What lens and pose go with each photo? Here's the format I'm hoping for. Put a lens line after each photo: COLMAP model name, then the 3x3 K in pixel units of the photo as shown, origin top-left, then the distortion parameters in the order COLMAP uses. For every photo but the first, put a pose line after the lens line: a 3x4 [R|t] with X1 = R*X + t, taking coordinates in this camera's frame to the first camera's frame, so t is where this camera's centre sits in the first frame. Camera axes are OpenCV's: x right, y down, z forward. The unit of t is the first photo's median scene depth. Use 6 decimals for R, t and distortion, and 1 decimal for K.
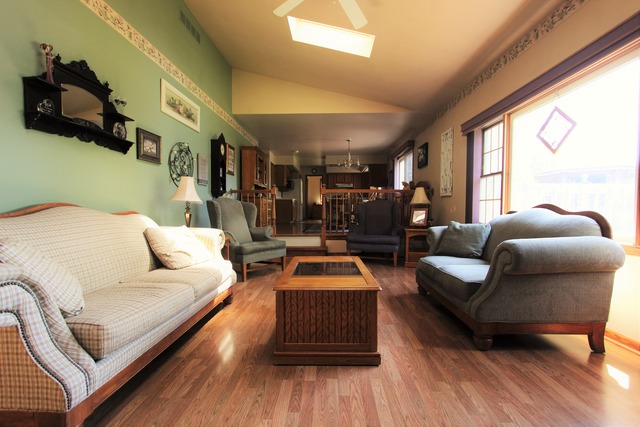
lens RADIAL K [[294.6, 0, 318.8], [0, 294.6, 214.0], [0, 0, 1]] dist [-0.013642, -0.000473]
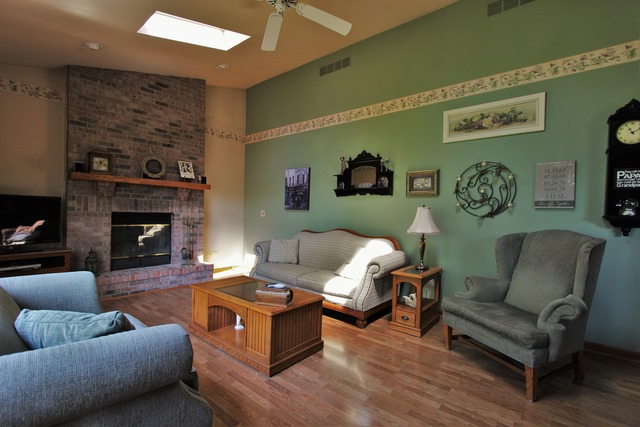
lens RADIAL K [[294.6, 0, 326.7], [0, 294.6, 212.5], [0, 0, 1]] dist [-0.013642, -0.000473]
pose [[-0.626343, -0.005692, -0.779526, 0.535131], [-0.037575, 0.999031, 0.022897, -0.119565], [0.778641, 0.043633, -0.625951, 1.369231]]
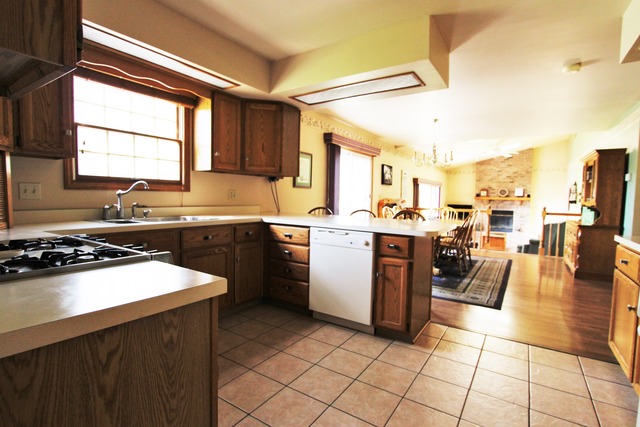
lens RADIAL K [[294.6, 0, 324.6], [0, 294.6, 213.3], [0, 0, 1]] dist [-0.013642, -0.000473]
pose [[-0.829499, -0.038689, 0.557166, -0.190945], [0.000597, 0.997536, 0.070157, -0.263539], [-0.558508, 0.058528, -0.827432, 3.869036]]
